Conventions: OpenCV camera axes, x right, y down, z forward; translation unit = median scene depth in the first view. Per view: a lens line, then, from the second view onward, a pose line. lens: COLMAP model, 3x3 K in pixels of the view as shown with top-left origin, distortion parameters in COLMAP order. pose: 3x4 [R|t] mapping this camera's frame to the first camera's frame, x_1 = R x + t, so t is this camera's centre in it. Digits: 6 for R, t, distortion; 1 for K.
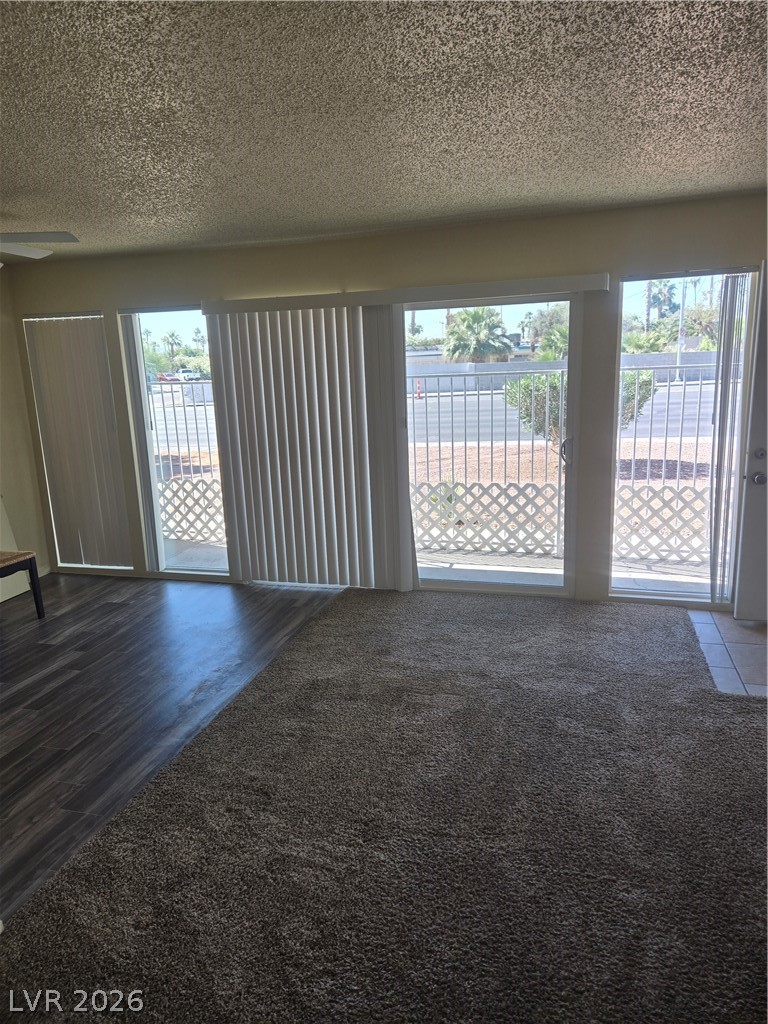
lens RADIAL K [[692.8, 0, 377.9], [0, 692.8, 510.2], [0, 0, 1]] dist [0.070830, -0.063073]
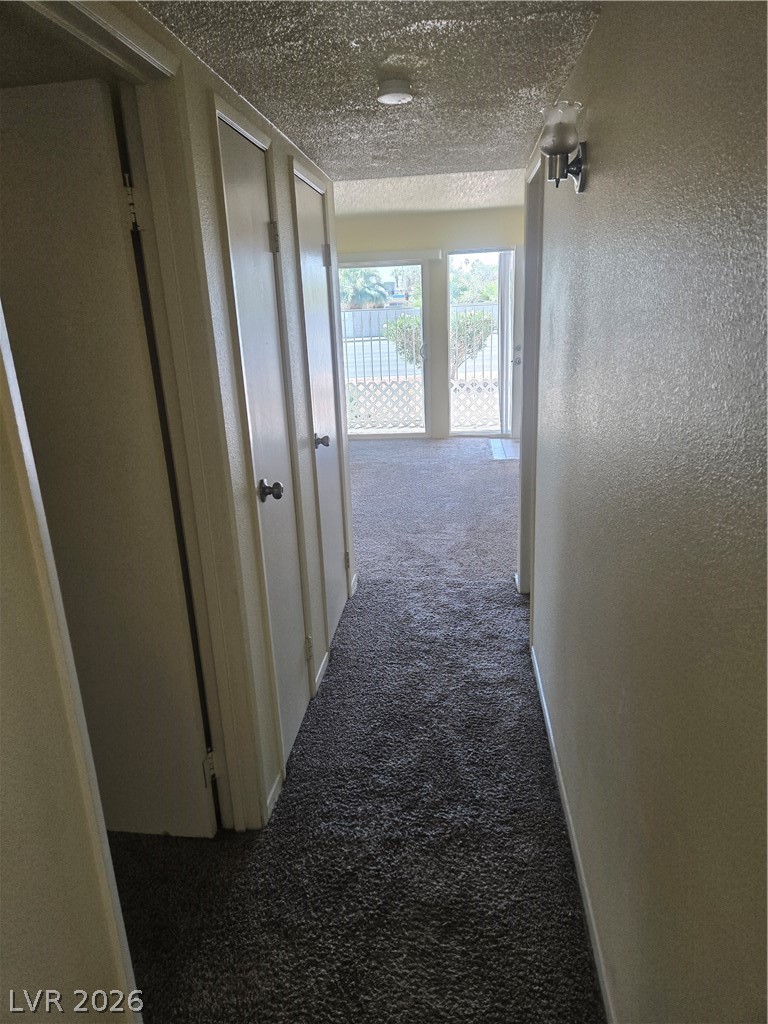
lens RADIAL K [[692.8, 0, 387.8], [0, 692.8, 518.1], [0, 0, 1]] dist [0.070830, -0.063073]
pose [[0.982538, -0.060920, 0.175807, -0.071737], [0.047003, 0.995501, 0.082268, 0.085894], [-0.180028, -0.072568, 0.980981, -0.349505]]
